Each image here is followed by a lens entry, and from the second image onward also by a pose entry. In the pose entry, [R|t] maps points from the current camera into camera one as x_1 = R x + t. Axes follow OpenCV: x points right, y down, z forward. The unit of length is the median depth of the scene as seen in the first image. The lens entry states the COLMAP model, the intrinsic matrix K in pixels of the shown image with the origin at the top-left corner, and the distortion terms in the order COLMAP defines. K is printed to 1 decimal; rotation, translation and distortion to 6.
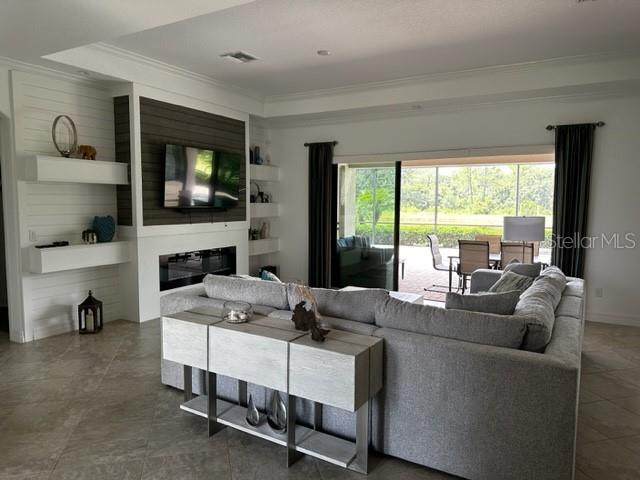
lens RADIAL K [[449.2, 0, 317.5], [0, 449.2, 240.5], [0, 0, 1]] dist [0.043863, -0.035189]
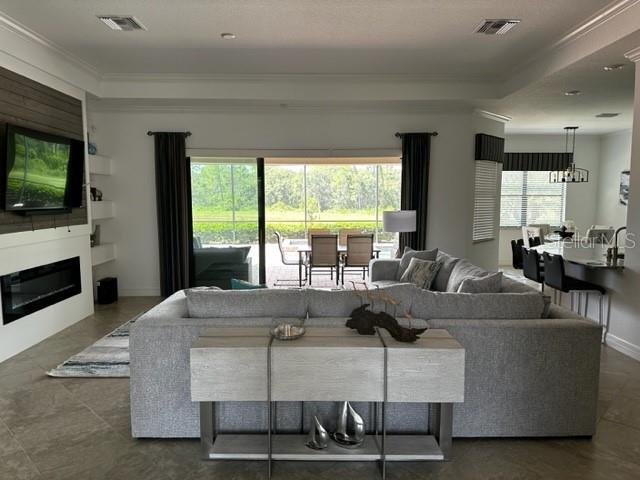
lens RADIAL K [[449.2, 0, 318.0], [0, 449.2, 240.8], [0, 0, 1]] dist [0.043863, -0.035189]
pose [[0.859301, -0.056985, 0.508285, -0.233252], [0.053734, 0.998333, 0.021083, -0.009043], [-0.508639, 0.009196, 0.860931, 0.092186]]
